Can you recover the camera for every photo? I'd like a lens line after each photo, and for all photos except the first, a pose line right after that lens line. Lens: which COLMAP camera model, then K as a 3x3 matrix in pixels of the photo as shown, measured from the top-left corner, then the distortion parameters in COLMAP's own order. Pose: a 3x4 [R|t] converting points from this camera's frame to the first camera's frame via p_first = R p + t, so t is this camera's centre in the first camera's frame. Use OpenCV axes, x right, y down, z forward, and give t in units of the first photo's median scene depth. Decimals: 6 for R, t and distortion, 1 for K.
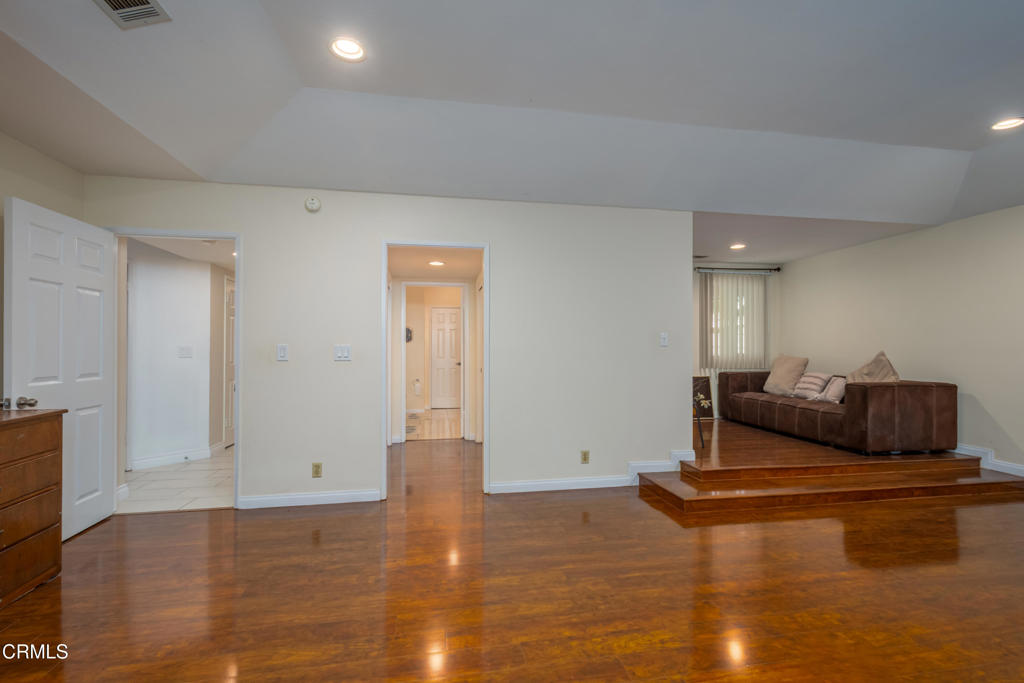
lens RADIAL K [[449.8, 0, 499.1], [0, 449.8, 342.6], [0, 0, 1]] dist [-0.001221, -0.000618]
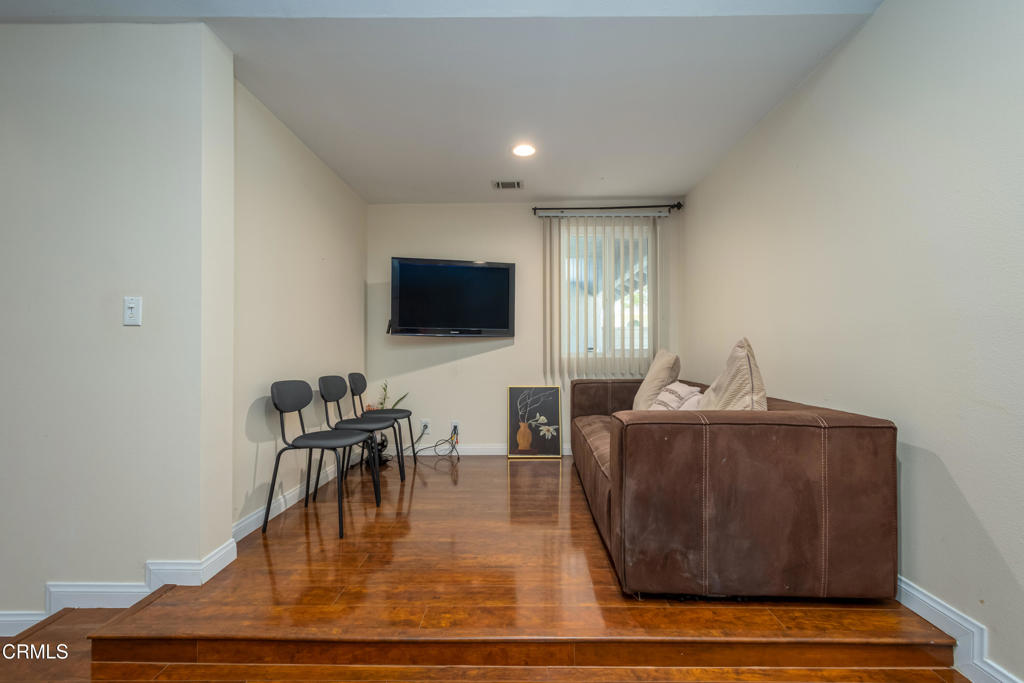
lens RADIAL K [[458.9, 0, 512.0], [0, 458.9, 341.5], [0, 0, 1]] dist [0.010544, 0.000226]
pose [[0.987773, -0.005723, -0.155794, 0.525955], [0.004799, 0.999969, -0.006305, 0.018548], [0.155825, 0.005480, 0.987770, 0.392867]]
